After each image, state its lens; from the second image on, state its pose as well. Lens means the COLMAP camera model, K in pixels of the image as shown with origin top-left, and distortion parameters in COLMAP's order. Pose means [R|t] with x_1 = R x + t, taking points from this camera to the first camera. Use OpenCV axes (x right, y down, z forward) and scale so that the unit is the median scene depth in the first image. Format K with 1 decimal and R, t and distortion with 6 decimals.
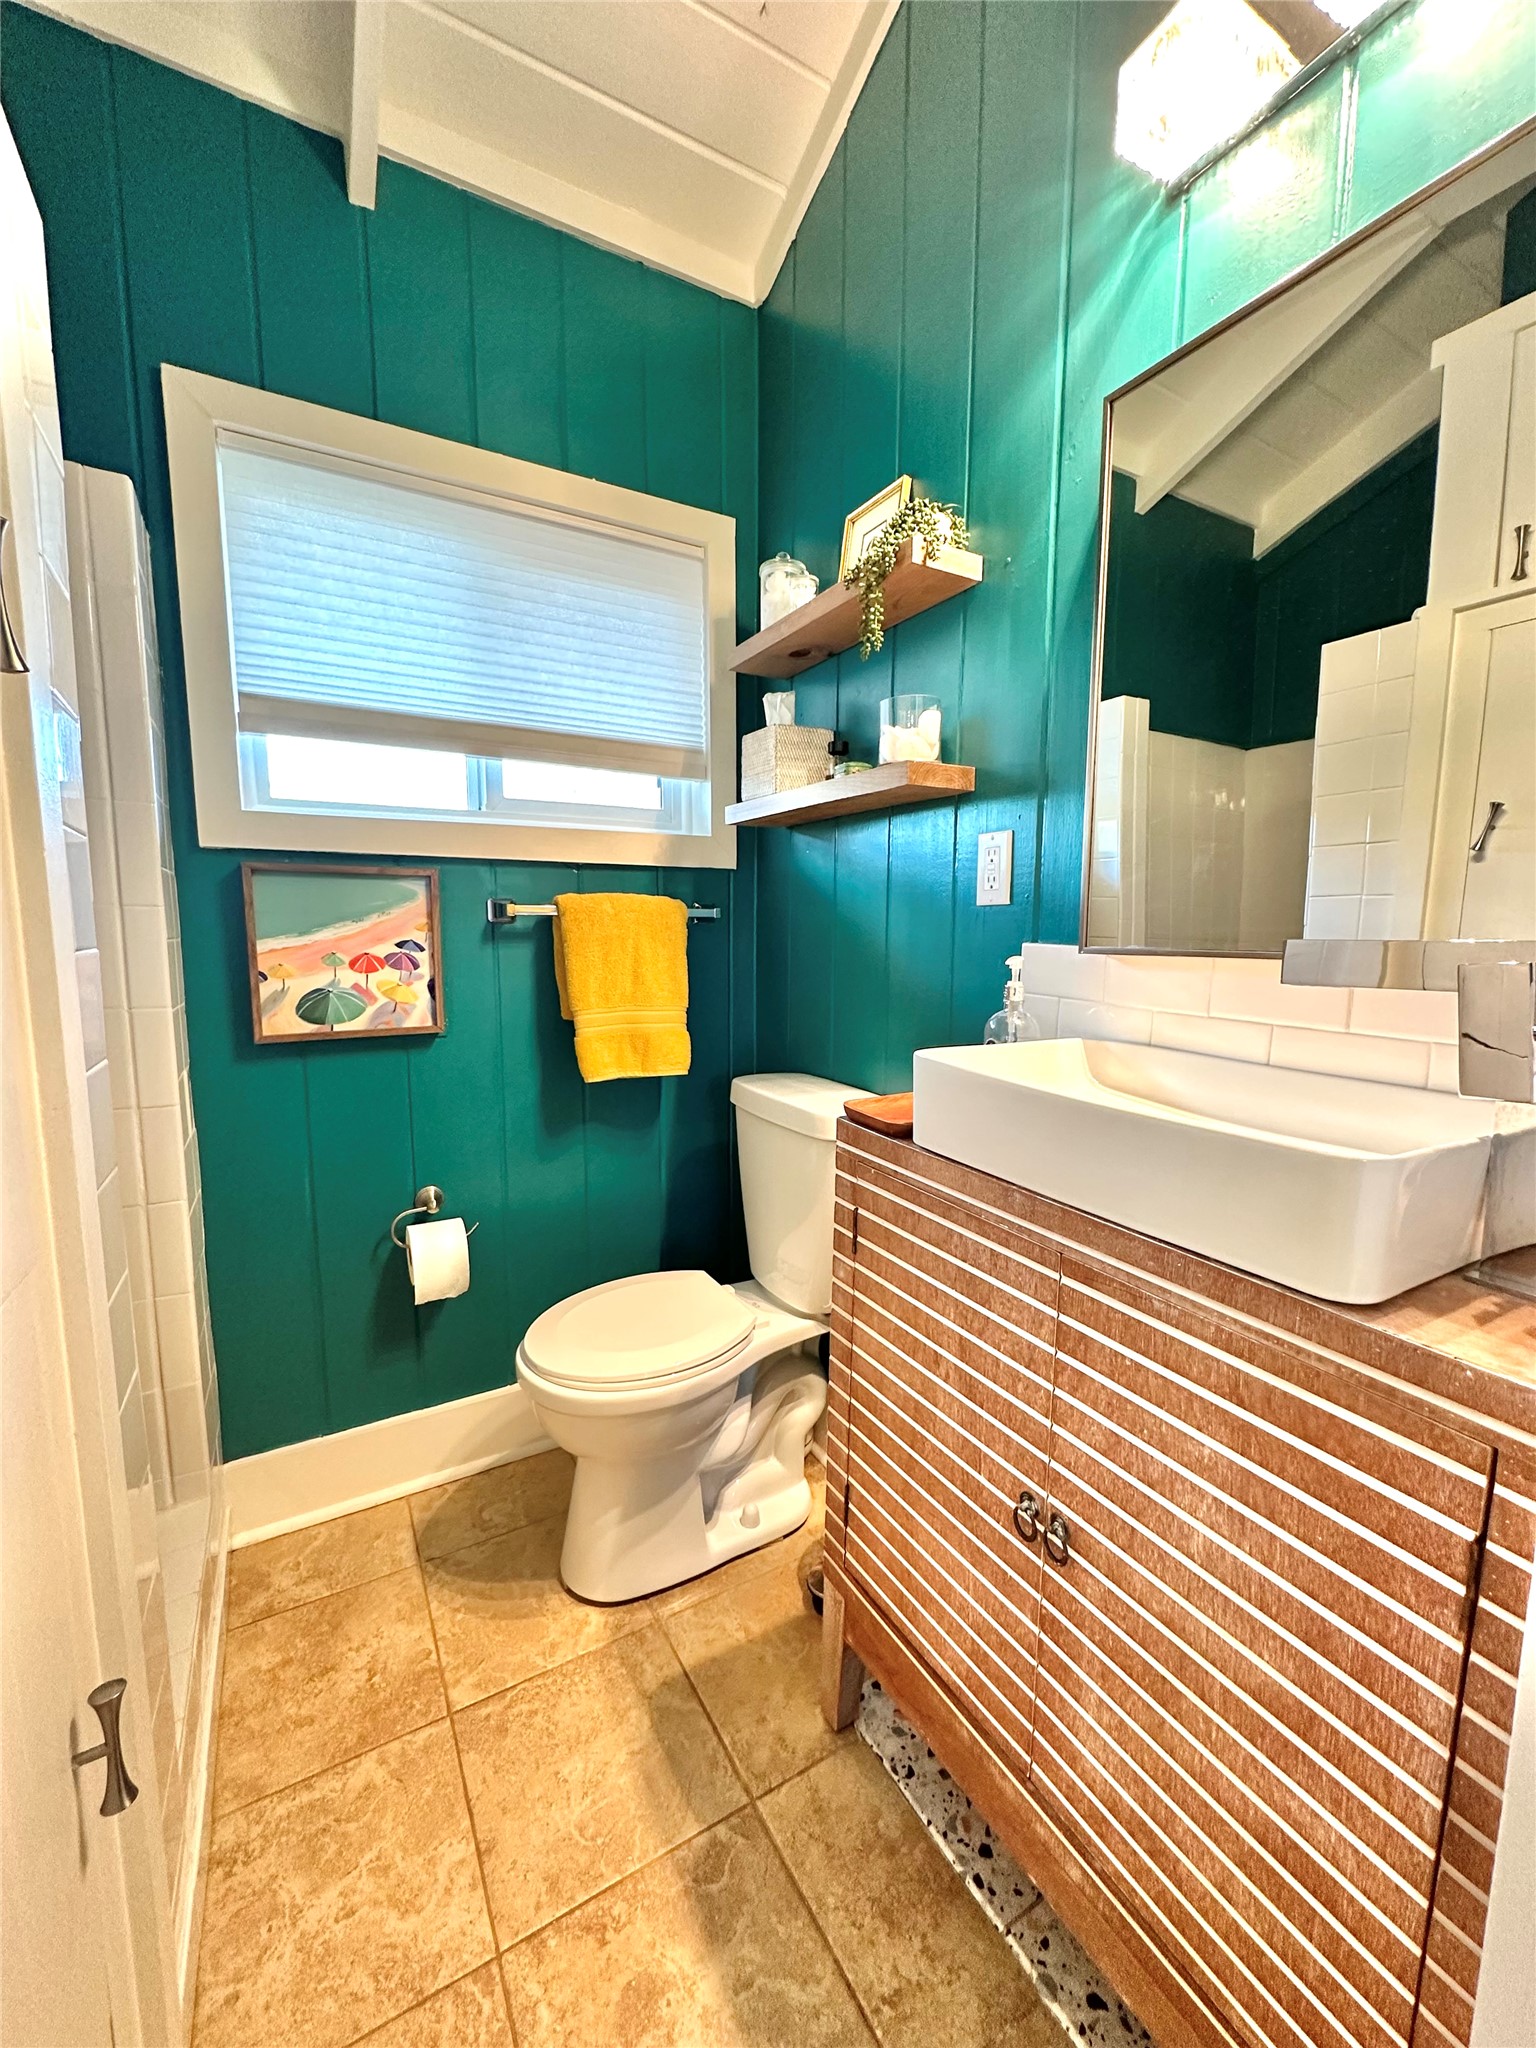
lens RADIAL K [[825.8, 0, 770.5], [0, 825.8, 1021.8], [0, 0, 1]] dist [-0.006260, 0.001416]
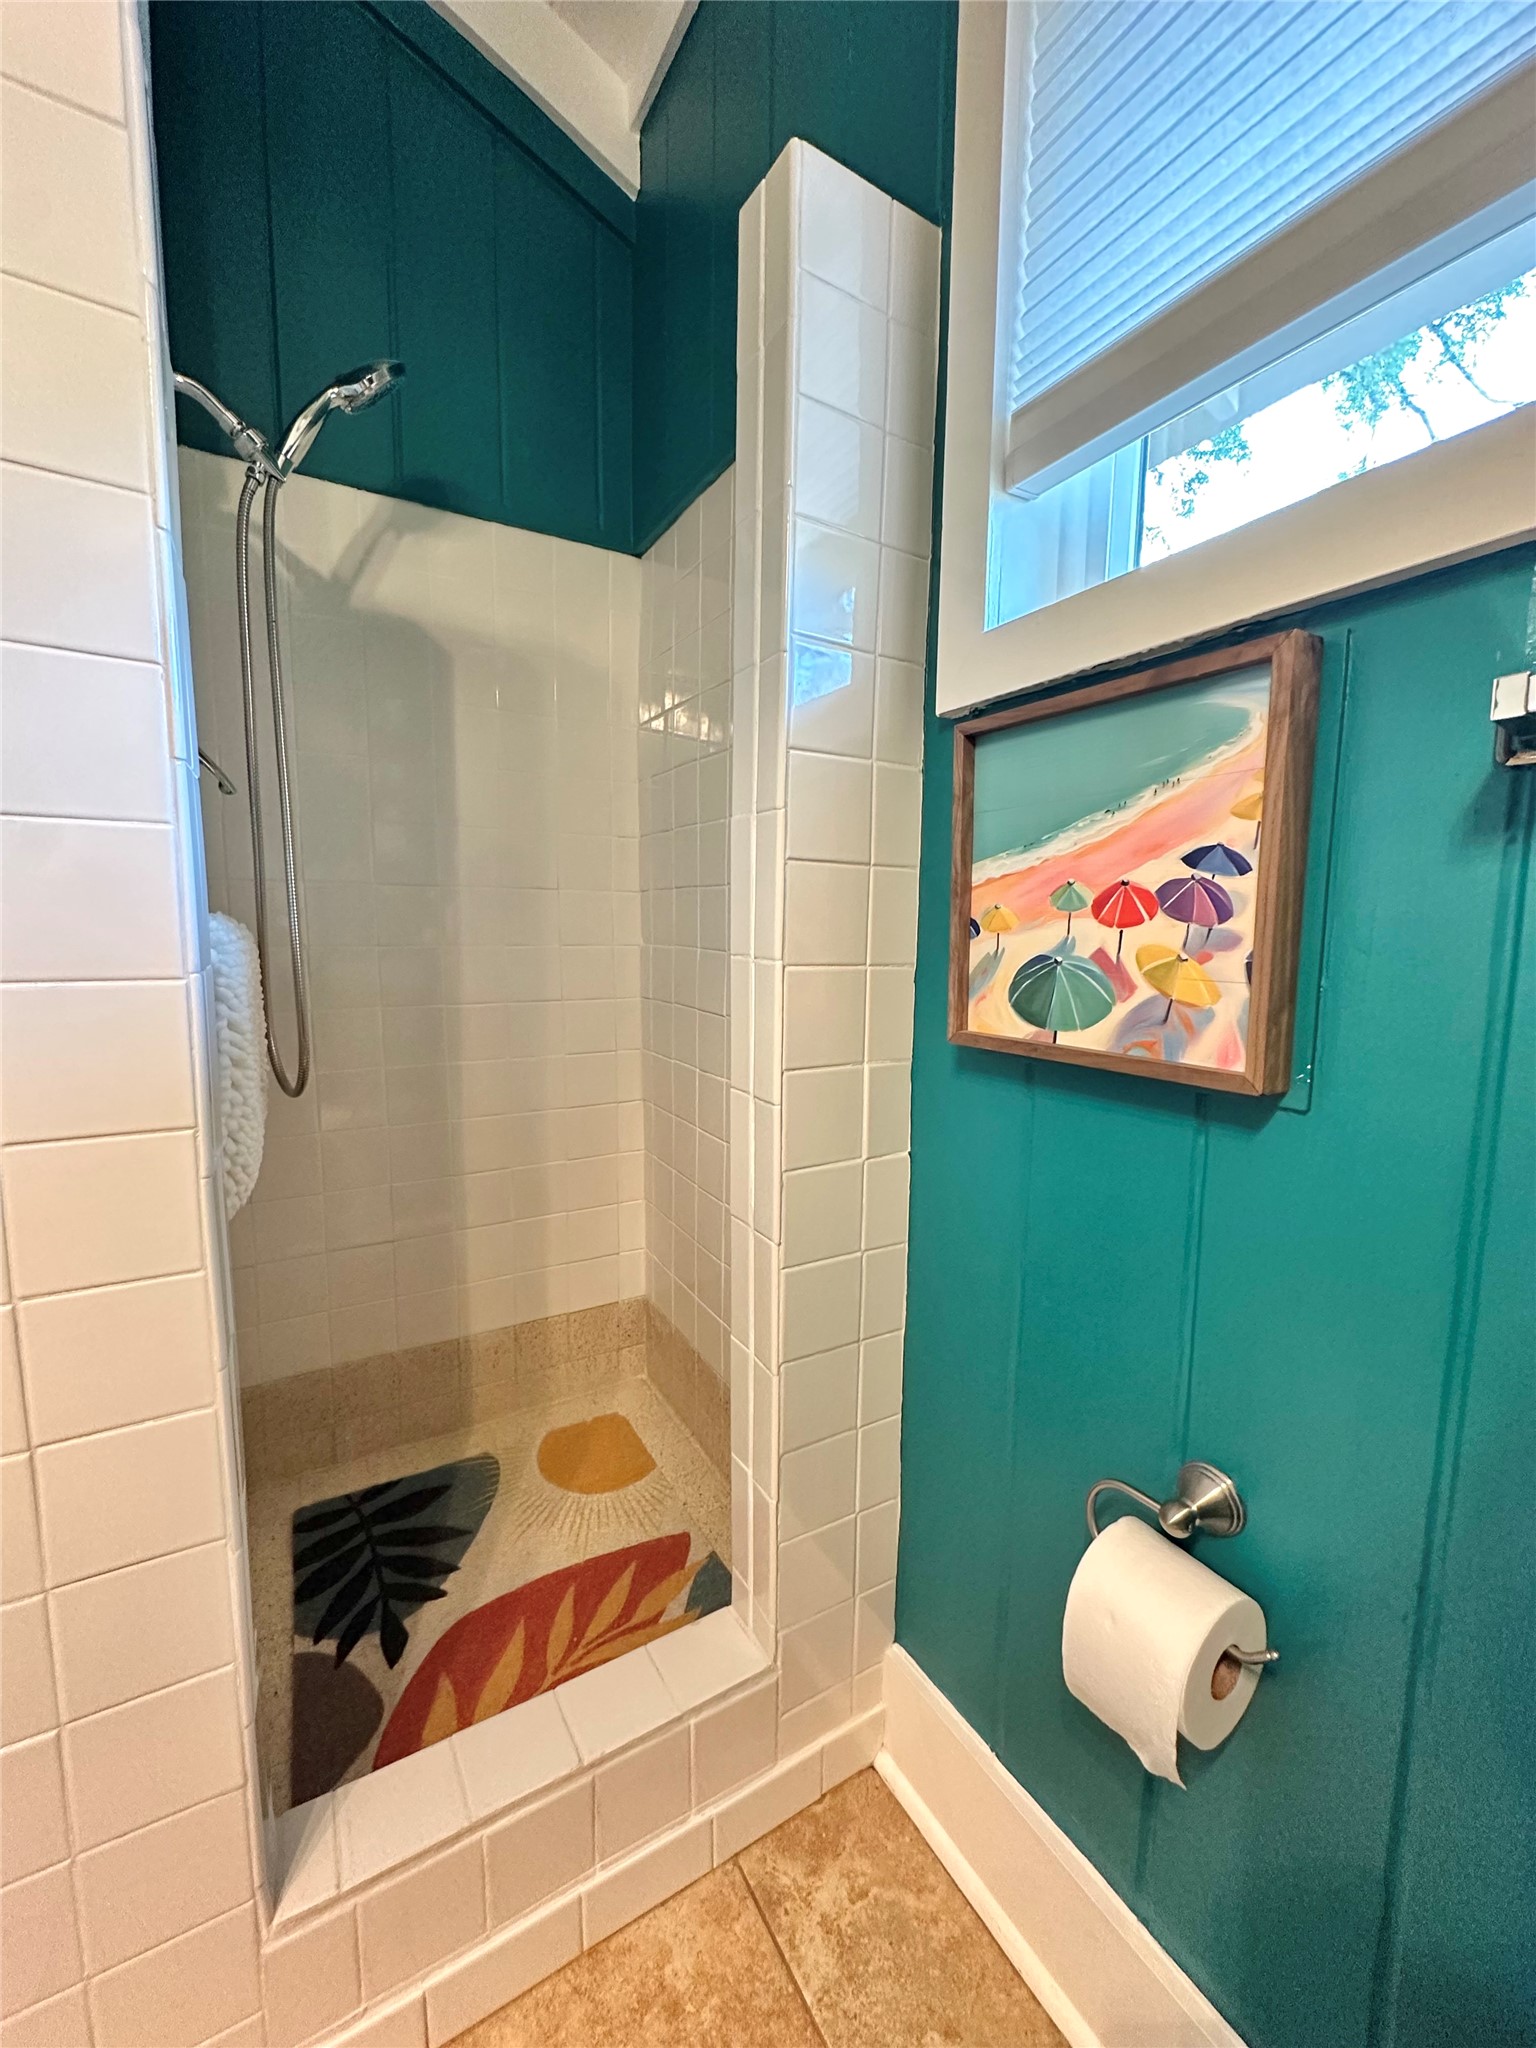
lens RADIAL K [[825.8, 0, 770.8], [0, 825.8, 1029.3], [0, 0, 1]] dist [-0.006260, 0.001416]
pose [[0.020650, 0.117460, -0.992863, -0.045897], [-0.129339, 0.985044, 0.113845, -0.031062], [0.991385, 0.126065, 0.035533, 0.804790]]
